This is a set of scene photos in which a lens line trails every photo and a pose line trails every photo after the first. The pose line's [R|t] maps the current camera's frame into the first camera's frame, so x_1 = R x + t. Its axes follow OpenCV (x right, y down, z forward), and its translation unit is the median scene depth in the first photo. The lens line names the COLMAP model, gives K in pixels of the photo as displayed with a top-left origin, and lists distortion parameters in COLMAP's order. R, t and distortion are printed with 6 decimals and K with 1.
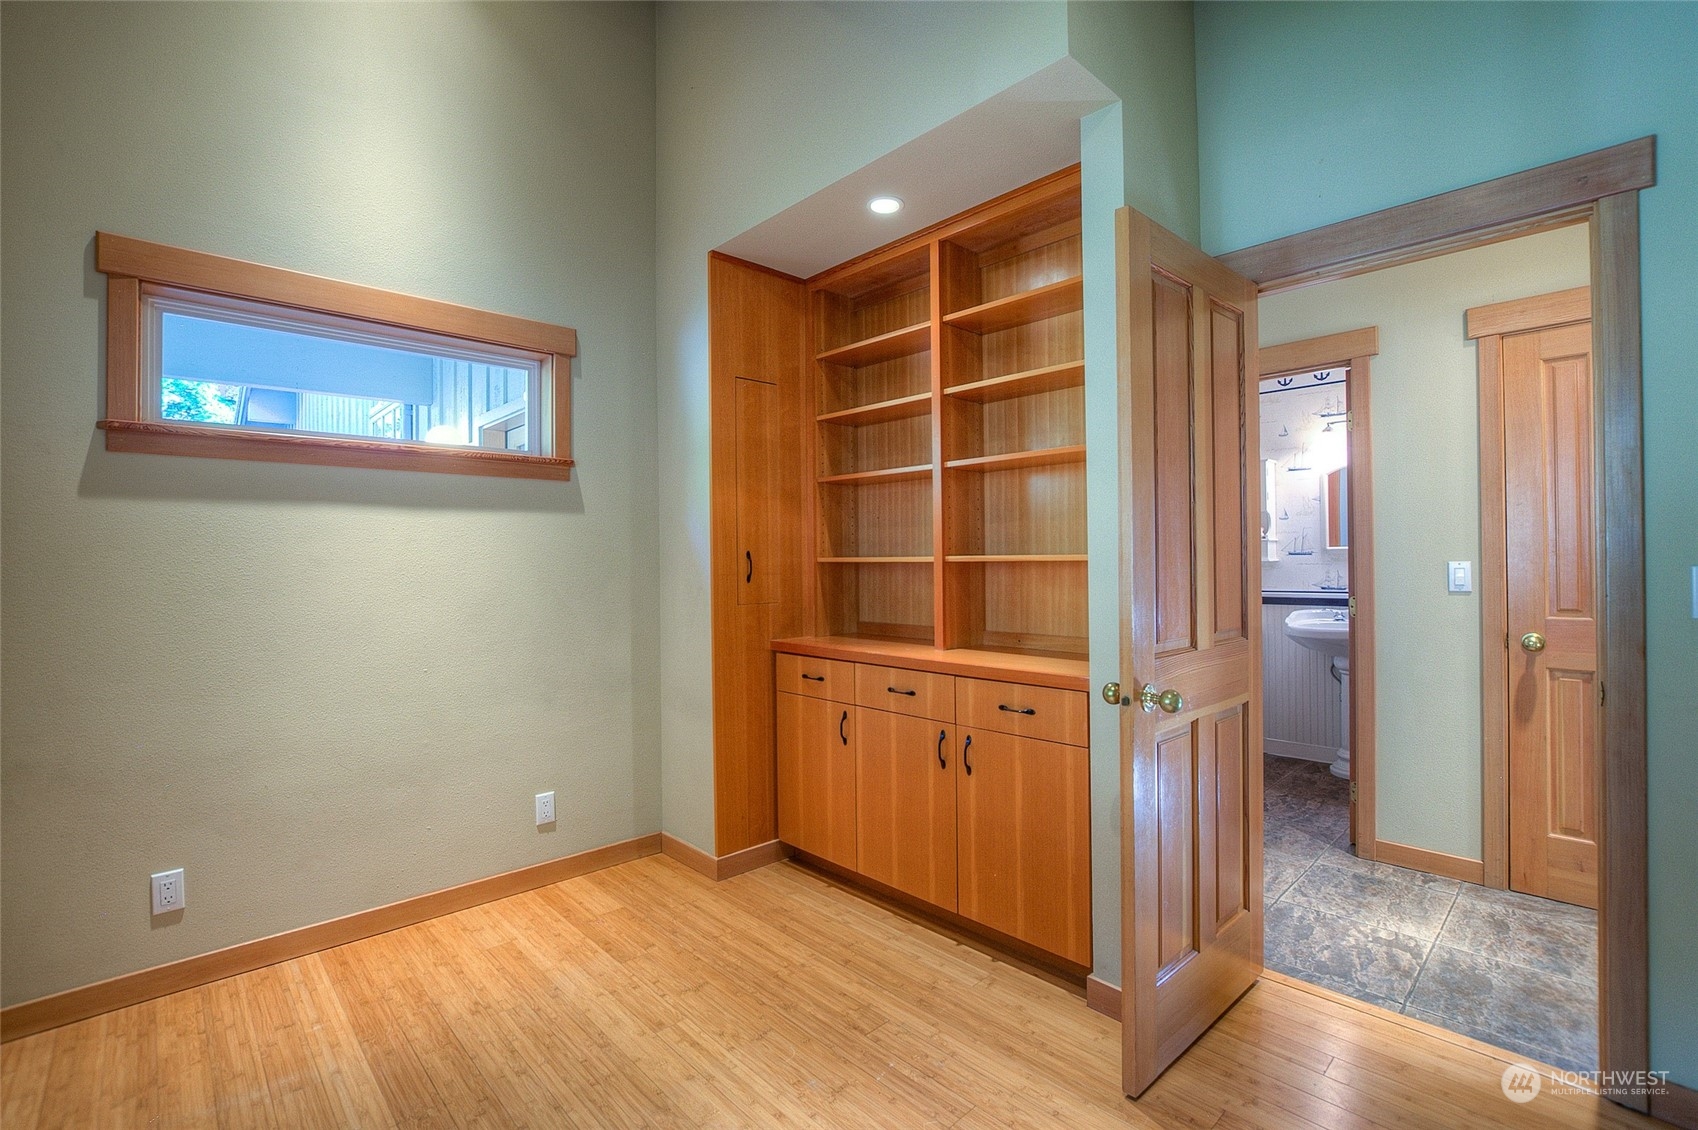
lens RADIAL K [[754.5, 0, 846.7], [0, 754.5, 553.2], [0, 0, 1]] dist [-0.023812, 0.003292]
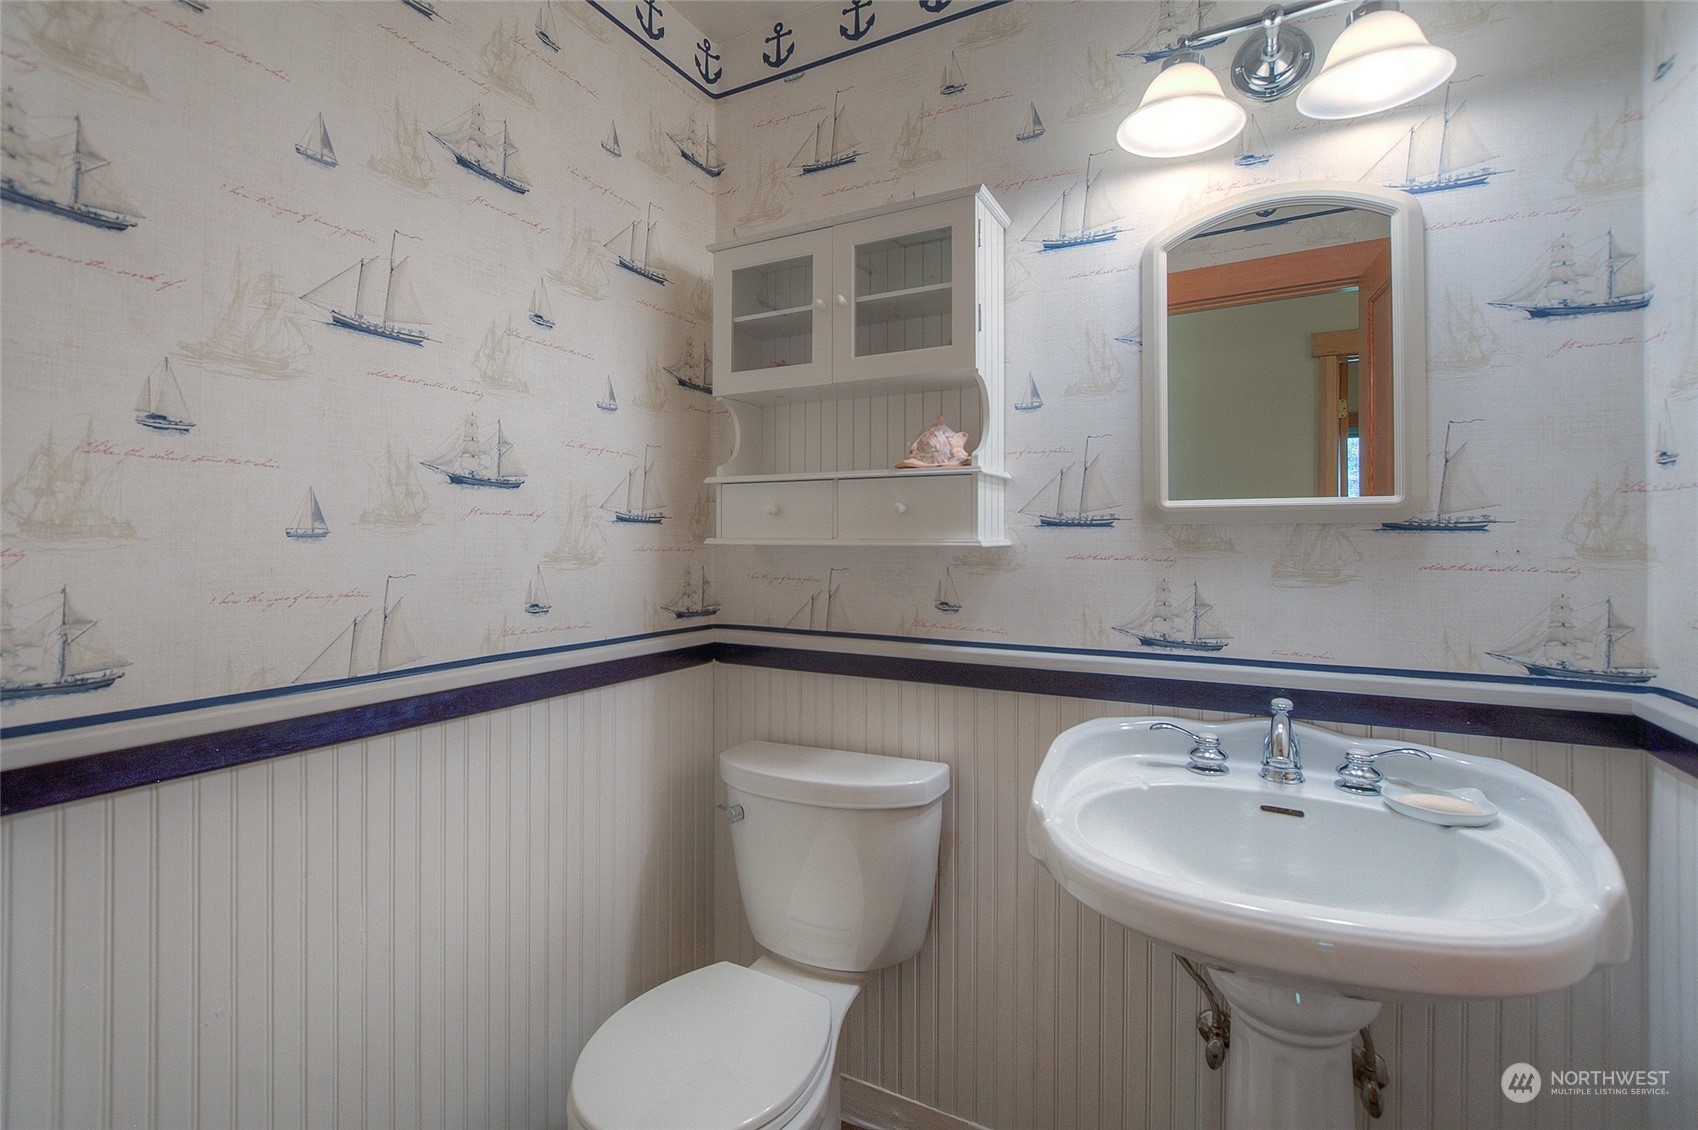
lens RADIAL K [[754.5, 0, 852.1], [0, 754.5, 554.3], [0, 0, 1]] dist [-0.023812, 0.003292]
pose [[0.950301, 0.011500, 0.311121, 0.483547], [-0.013851, 0.999890, 0.005347, 0.014324], [-0.311025, -0.009391, 0.950355, 0.839062]]
